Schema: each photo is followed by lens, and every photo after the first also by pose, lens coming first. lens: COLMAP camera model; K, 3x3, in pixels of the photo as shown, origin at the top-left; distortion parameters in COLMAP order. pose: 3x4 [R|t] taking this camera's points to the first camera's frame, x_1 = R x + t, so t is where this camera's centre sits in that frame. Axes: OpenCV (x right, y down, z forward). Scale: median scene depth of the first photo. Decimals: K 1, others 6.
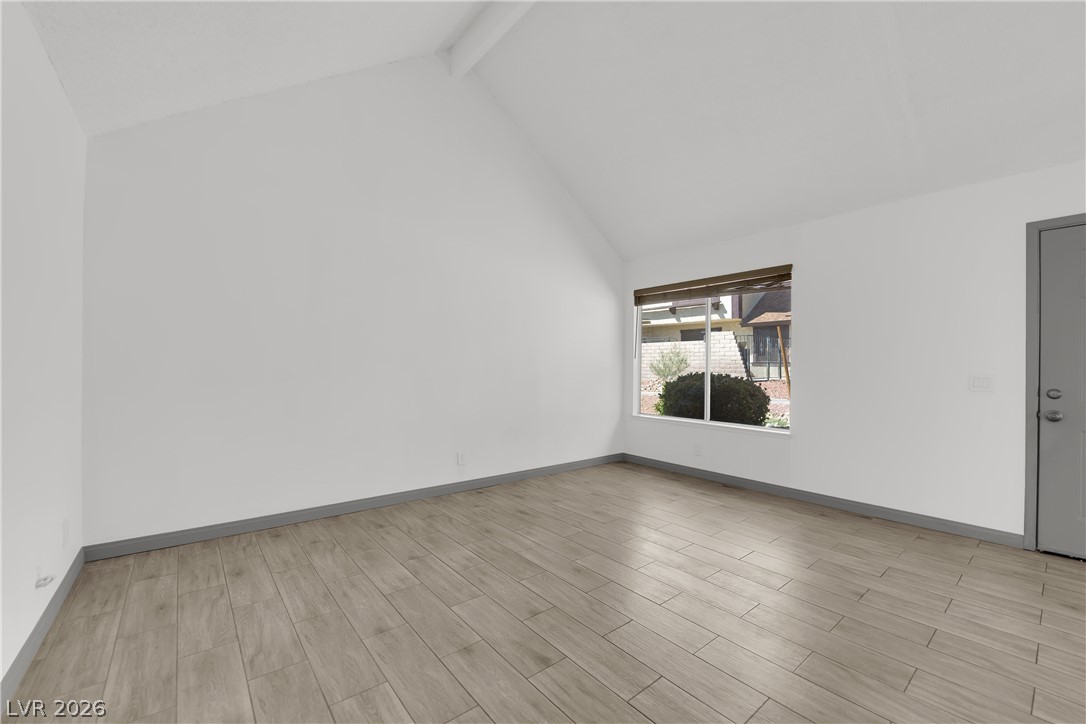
lens RADIAL K [[439.7, 0, 537.0], [0, 439.7, 366.3], [0, 0, 1]] dist [-0.010640, -0.001993]
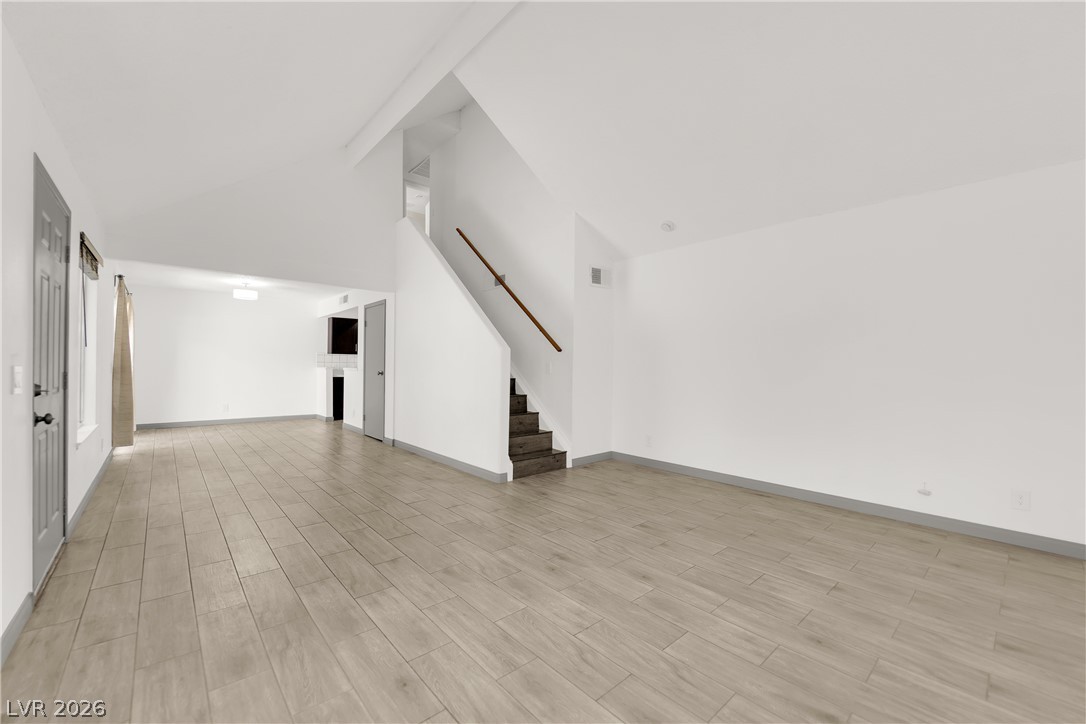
lens RADIAL K [[439.7, 0, 542.3], [0, 439.7, 361.9], [0, 0, 1]] dist [-0.010640, -0.001993]
pose [[-0.998745, -0.019304, -0.046216, 0.343410], [-0.018985, 0.999793, -0.007343, 0.003865], [0.046348, -0.006457, -0.998904, 1.798094]]
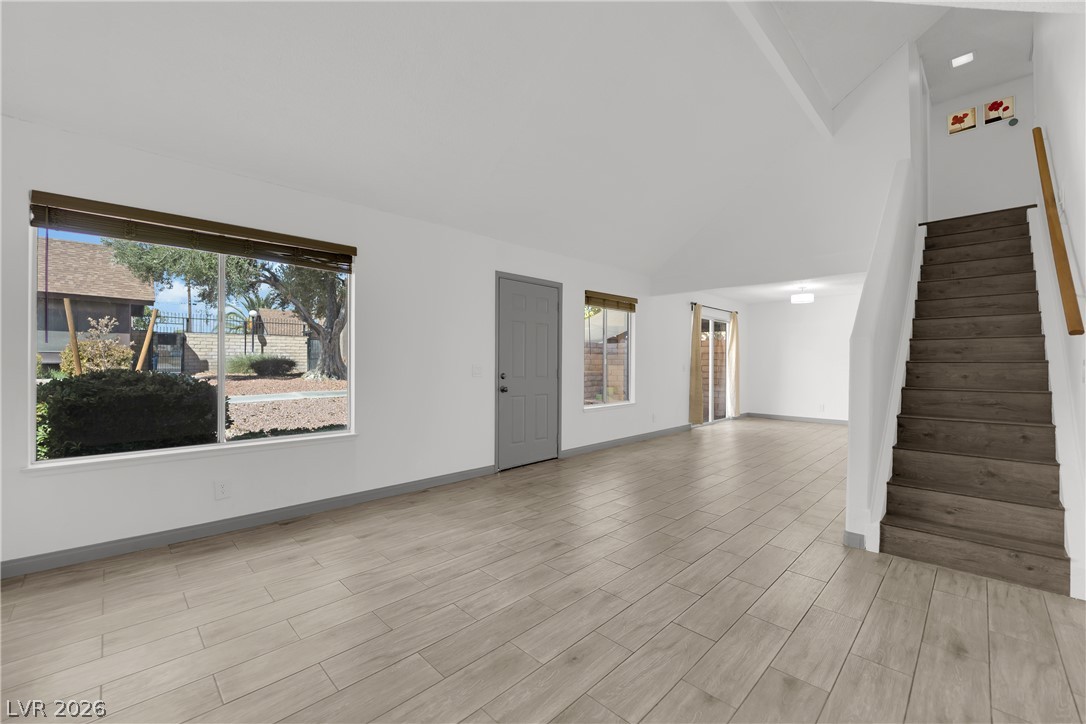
lens RADIAL K [[439.7, 0, 538.7], [0, 439.7, 362.5], [0, 0, 1]] dist [-0.010640, -0.001993]
pose [[-0.101992, -0.011551, 0.994718, -0.534049], [-0.003860, 0.999930, 0.011216, -0.009017], [-0.994778, -0.002696, -0.102030, 1.036370]]
